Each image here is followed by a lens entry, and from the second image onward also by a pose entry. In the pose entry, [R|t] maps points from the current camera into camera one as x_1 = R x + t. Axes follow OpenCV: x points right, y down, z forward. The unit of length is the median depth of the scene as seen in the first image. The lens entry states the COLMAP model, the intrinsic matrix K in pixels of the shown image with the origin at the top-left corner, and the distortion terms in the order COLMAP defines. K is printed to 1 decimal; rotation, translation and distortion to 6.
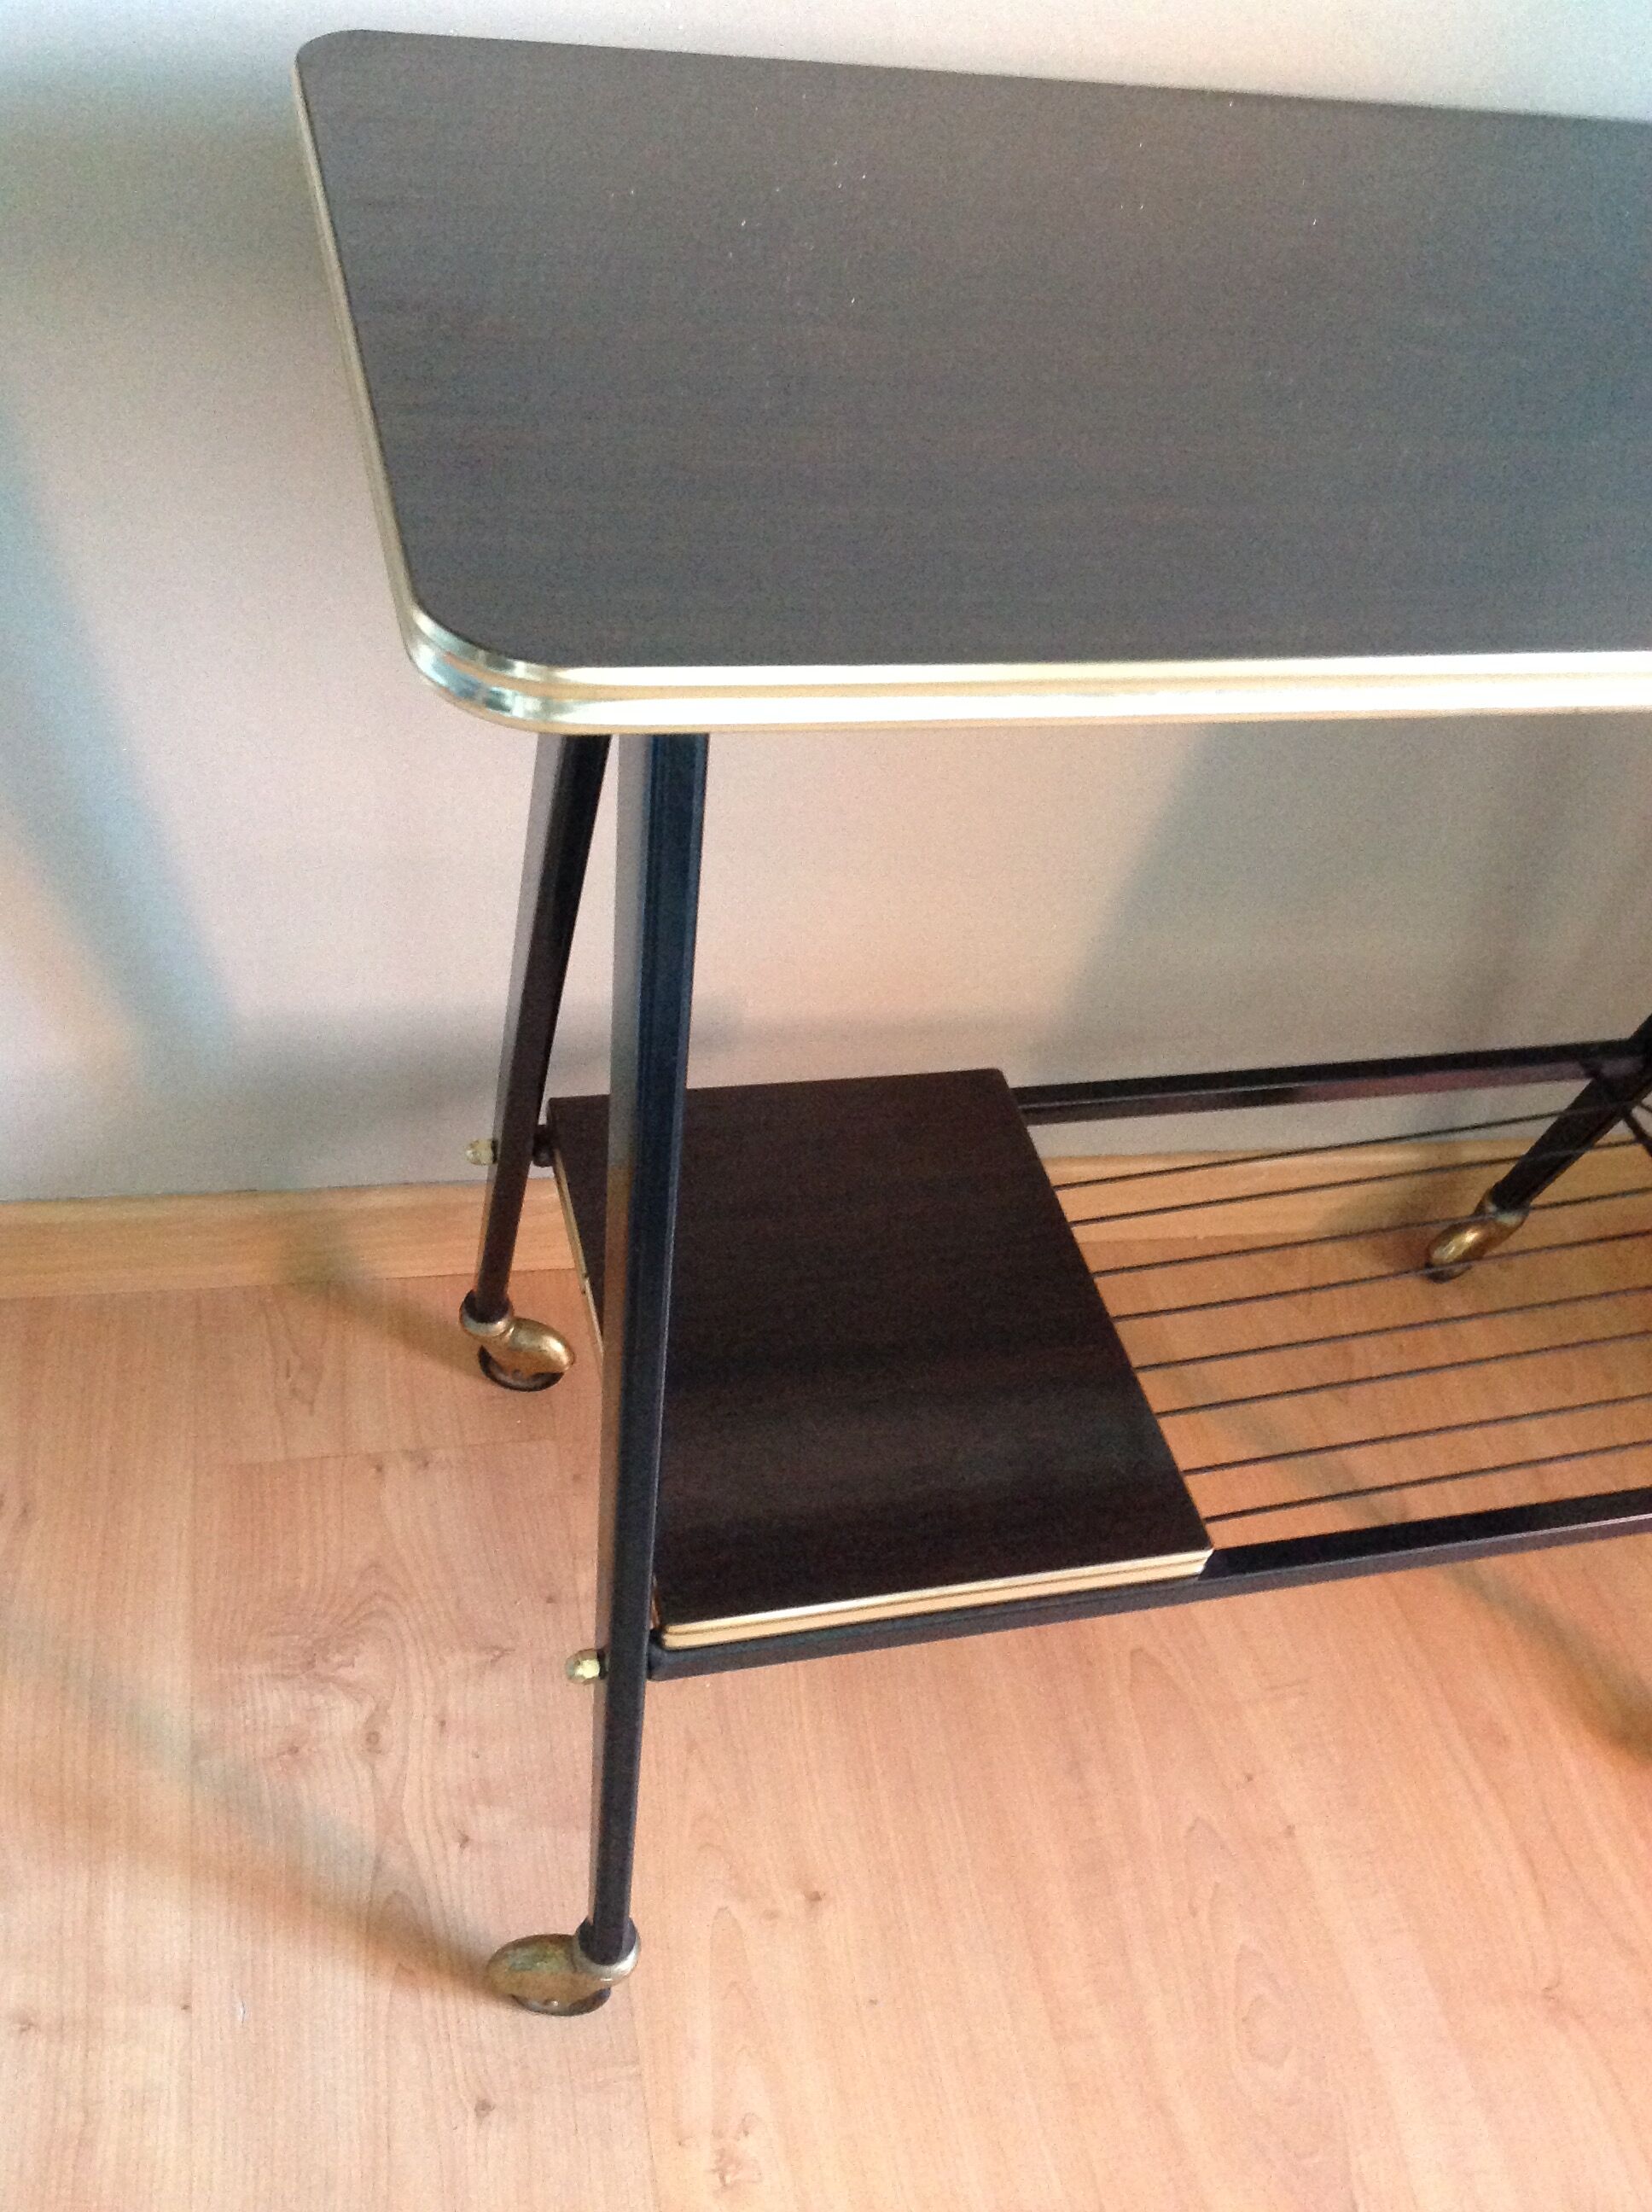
lens RADIAL K [[2080.2, 0, 827.4], [0, 2080.2, 1117.9], [0, 0, 1]] dist [0.024875, 0.000000]
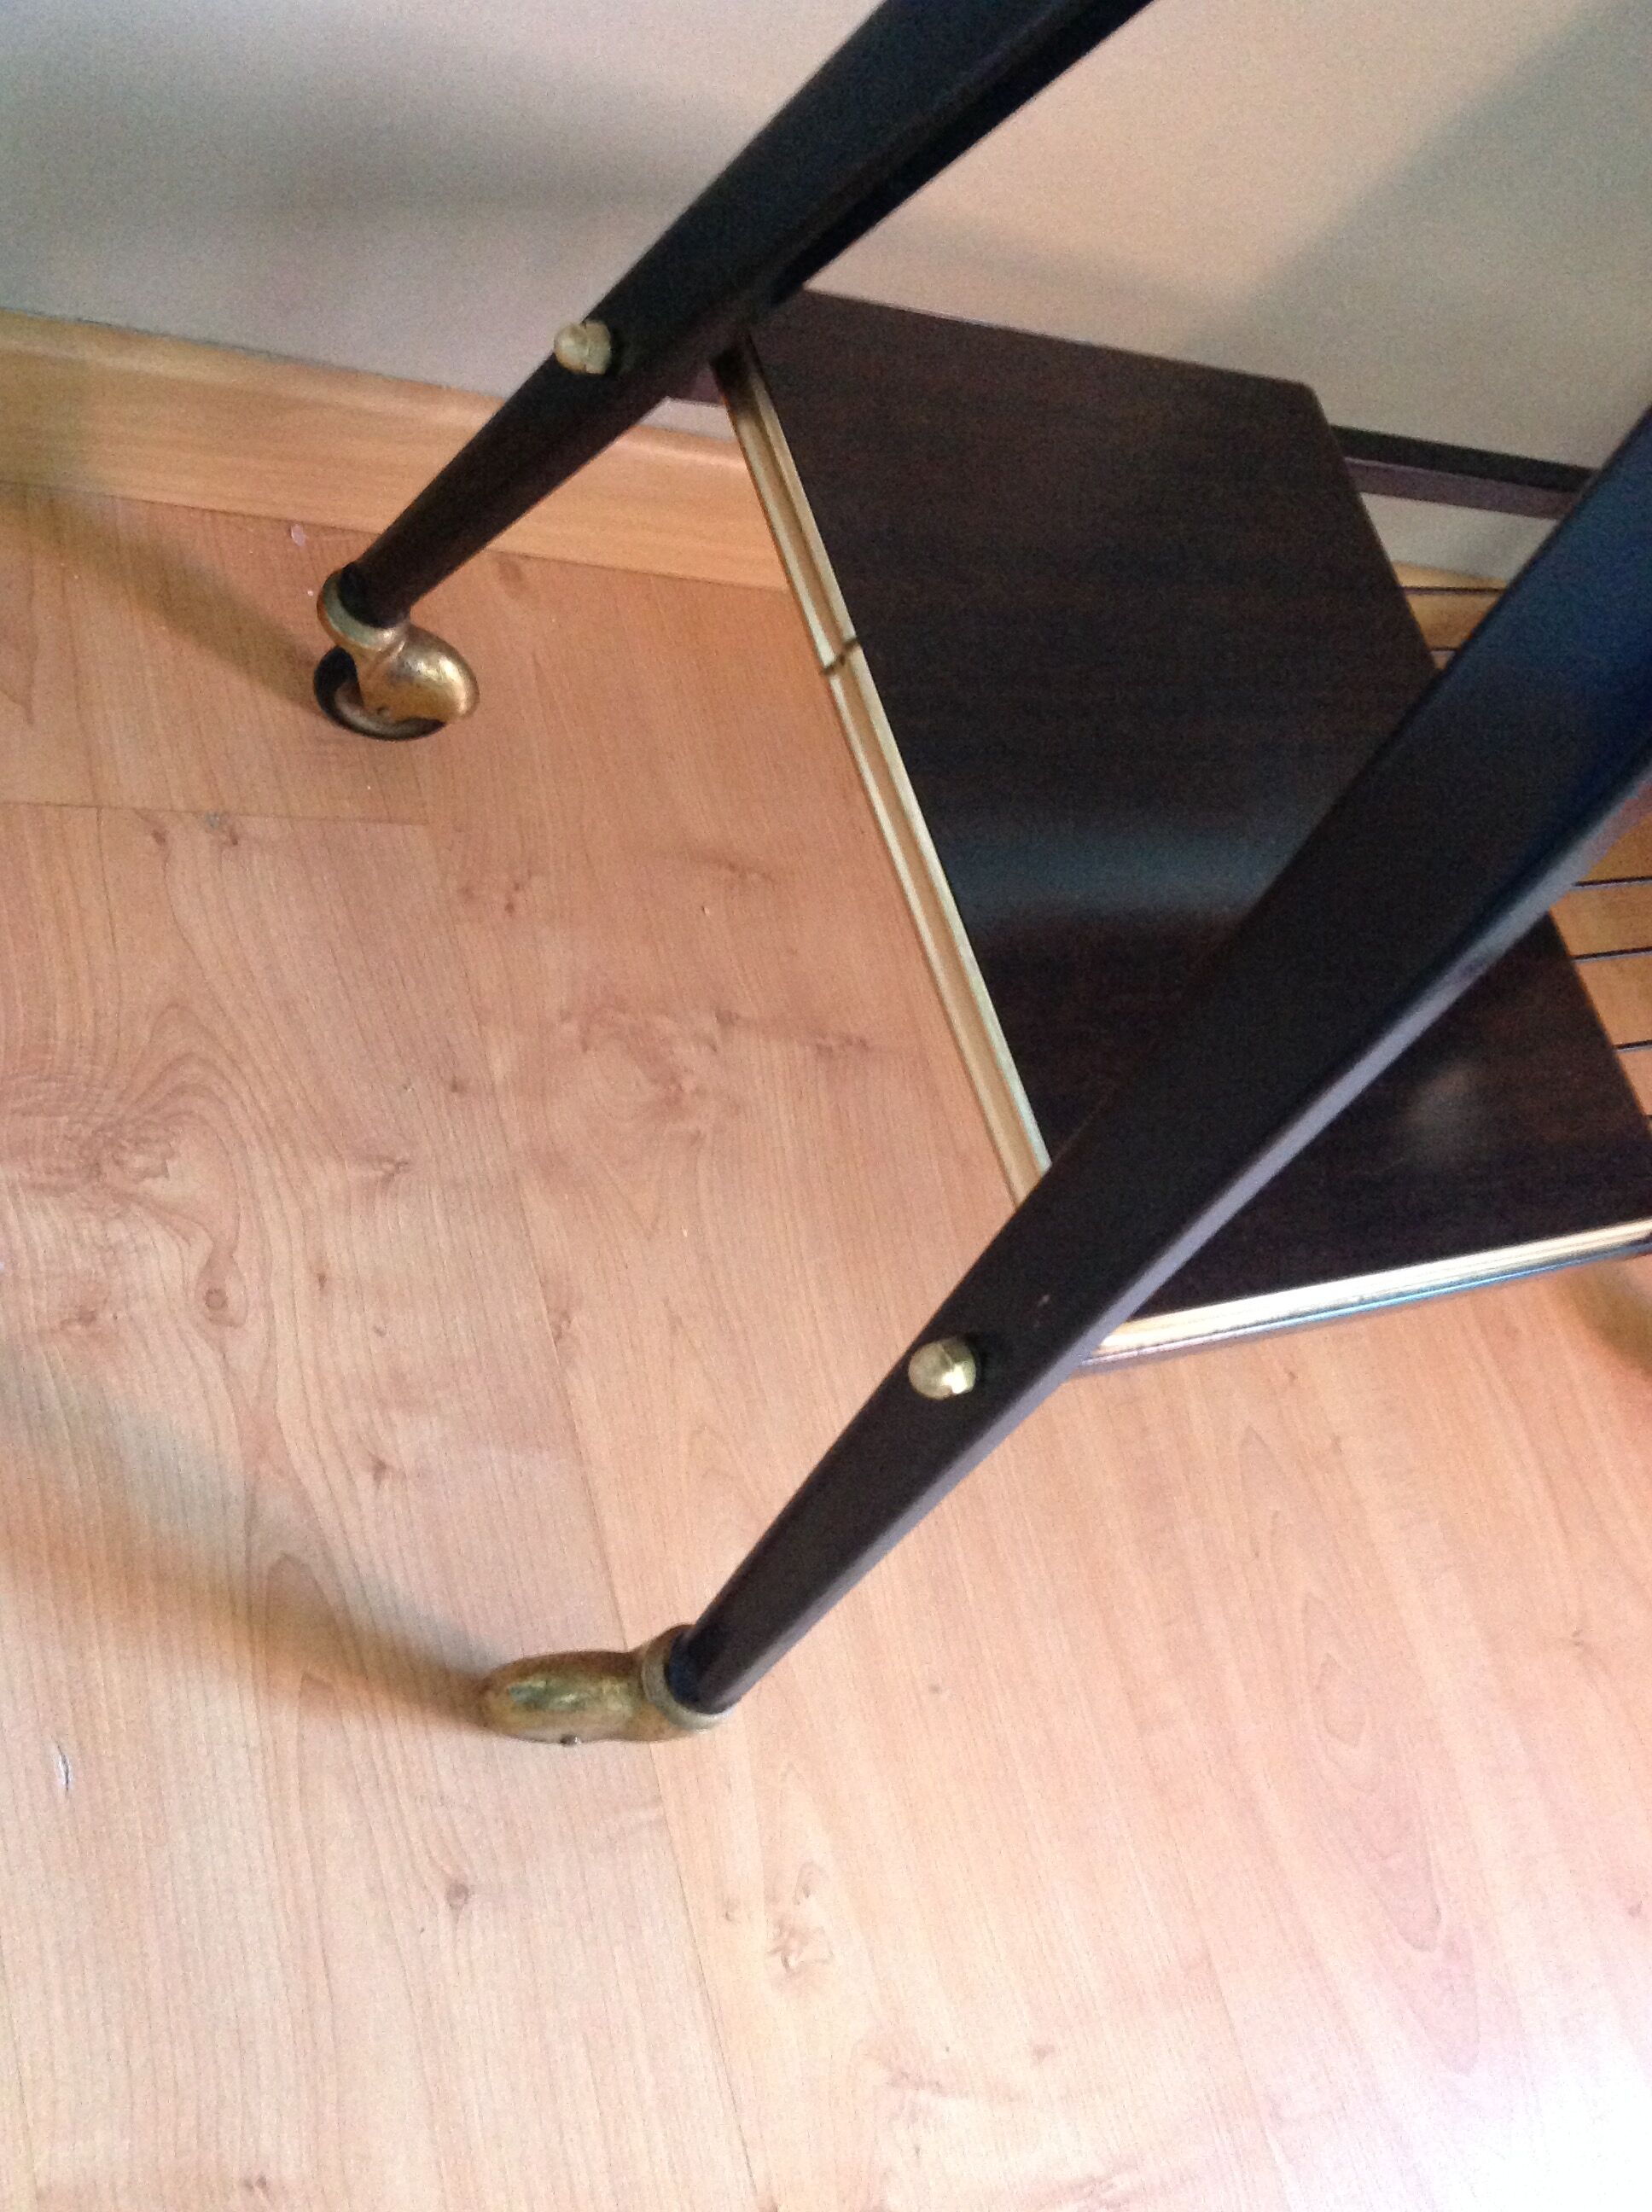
lens RADIAL K [[2080.2, 0, 812.3], [0, 2080.2, 1097.3], [0, 0, 1]] dist [0.024875, 0.000000]
pose [[0.920091, 0.089382, 0.381370, -0.293041], [-0.207447, 0.937059, 0.280867, 0.033308], [-0.332262, -0.337538, 0.880721, 0.420884]]
